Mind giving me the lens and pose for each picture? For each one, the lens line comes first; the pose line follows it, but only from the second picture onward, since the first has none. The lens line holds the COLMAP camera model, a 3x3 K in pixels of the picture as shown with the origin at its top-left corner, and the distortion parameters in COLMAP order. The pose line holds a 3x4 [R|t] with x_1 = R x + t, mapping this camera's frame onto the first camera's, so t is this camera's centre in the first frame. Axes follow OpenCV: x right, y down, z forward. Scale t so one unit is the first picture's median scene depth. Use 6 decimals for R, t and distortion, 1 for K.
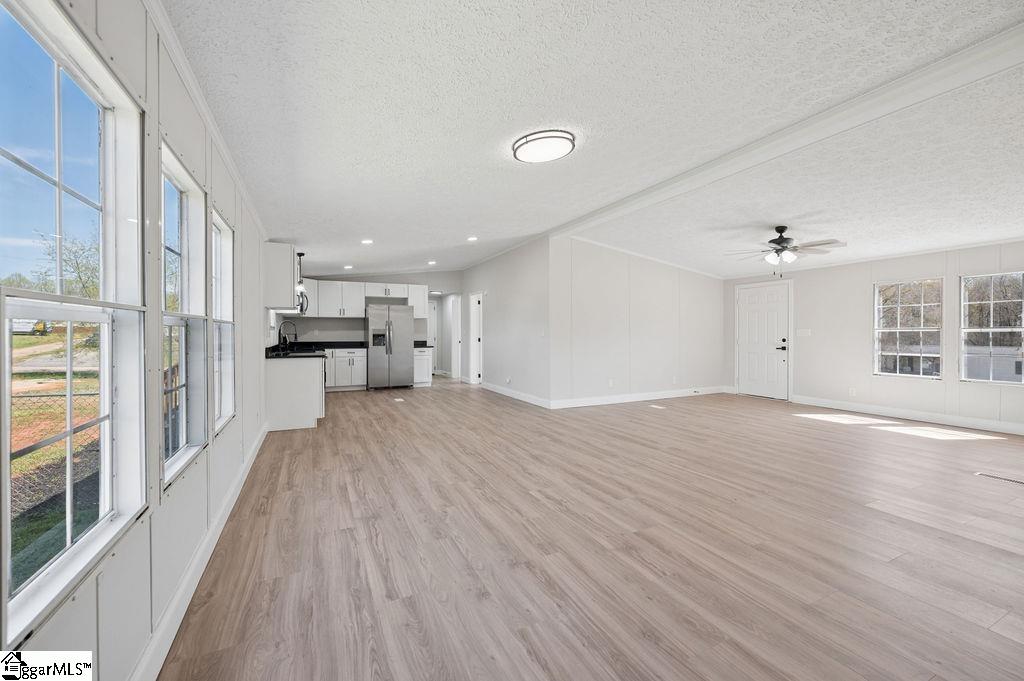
lens RADIAL K [[407.3, 0, 511.0], [0, 407.3, 340.1], [0, 0, 1]] dist [-0.002495, 0.000088]
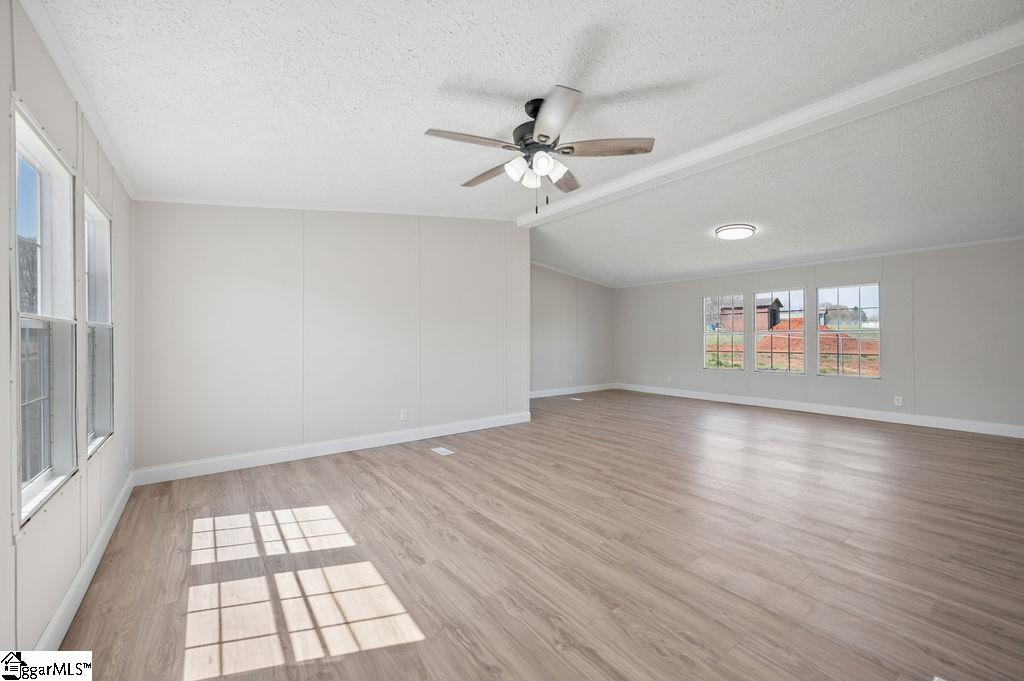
lens RADIAL K [[407.3, 0, 511.0], [0, 407.3, 340.1], [0, 0, 1]] dist [-0.002495, 0.000088]
pose [[-0.981103, 0.002304, -0.193471, 1.243583], [-0.001343, 0.999824, 0.018716, -0.027836], [0.193480, 0.018622, -0.980928, 2.291138]]
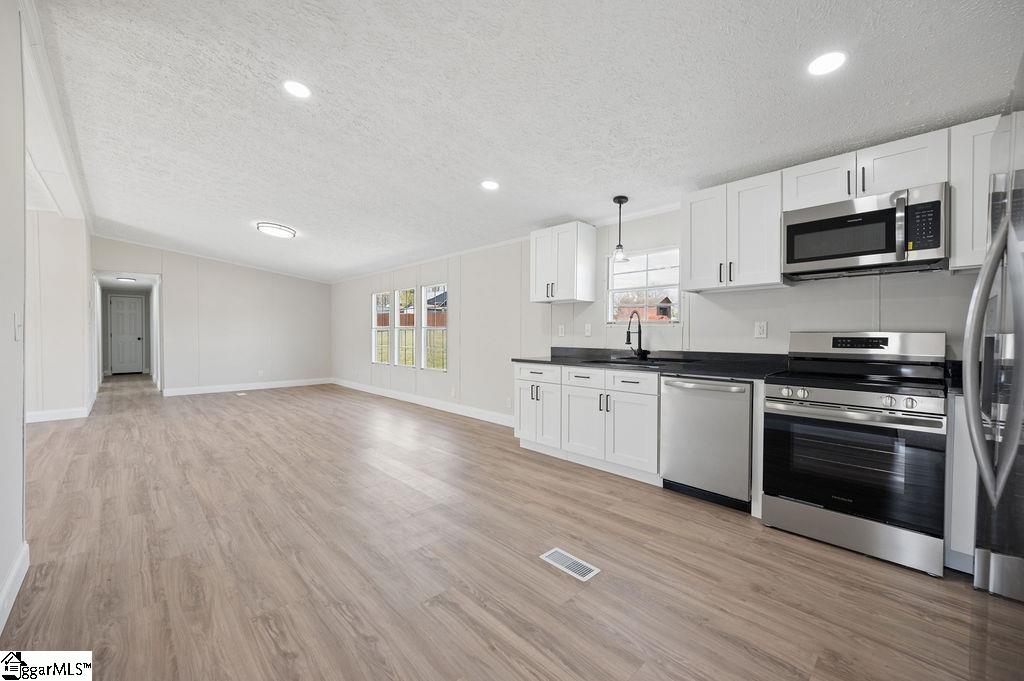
lens RADIAL K [[407.3, 0, 511.0], [0, 407.3, 340.1], [0, 0, 1]] dist [-0.002495, 0.000088]
pose [[-0.952352, 0.003507, -0.304981, -0.327029], [-0.006537, 0.999470, 0.031905, -0.039498], [0.304931, 0.032379, -0.951824, 2.759877]]
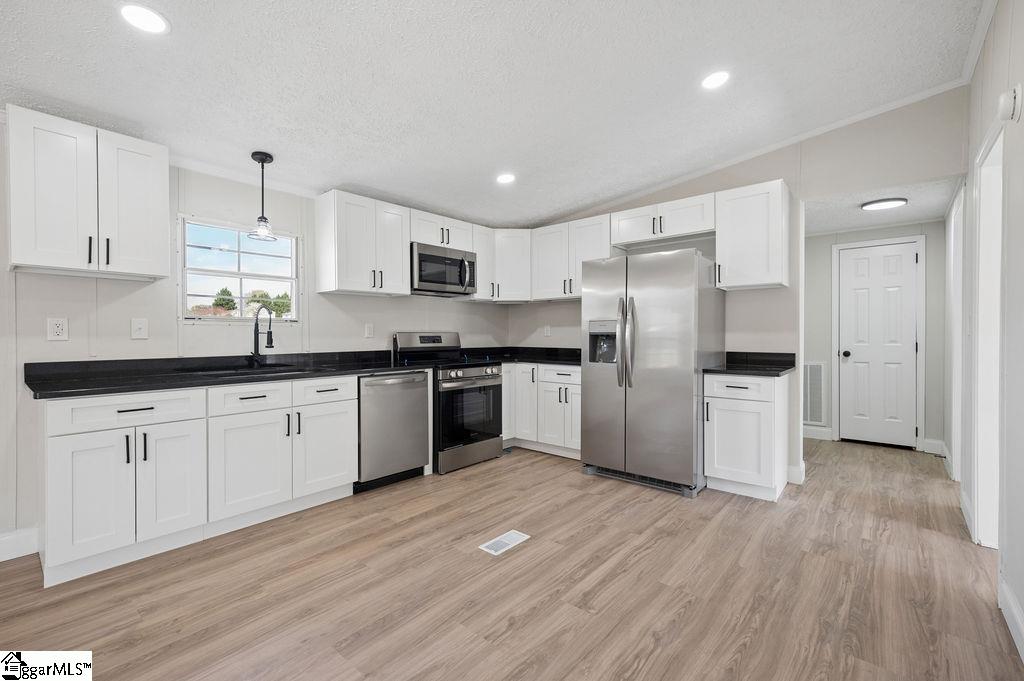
lens RADIAL K [[446.8, 0, 509.4], [0, 446.8, 341.0], [0, 0, 1]] dist [0.011306, 0.000149]
pose [[0.396014, 0.013535, -0.918145, 0.096742], [-0.012315, 0.999880, 0.009428, -0.024877], [0.918162, 0.007574, 0.396133, 1.901040]]
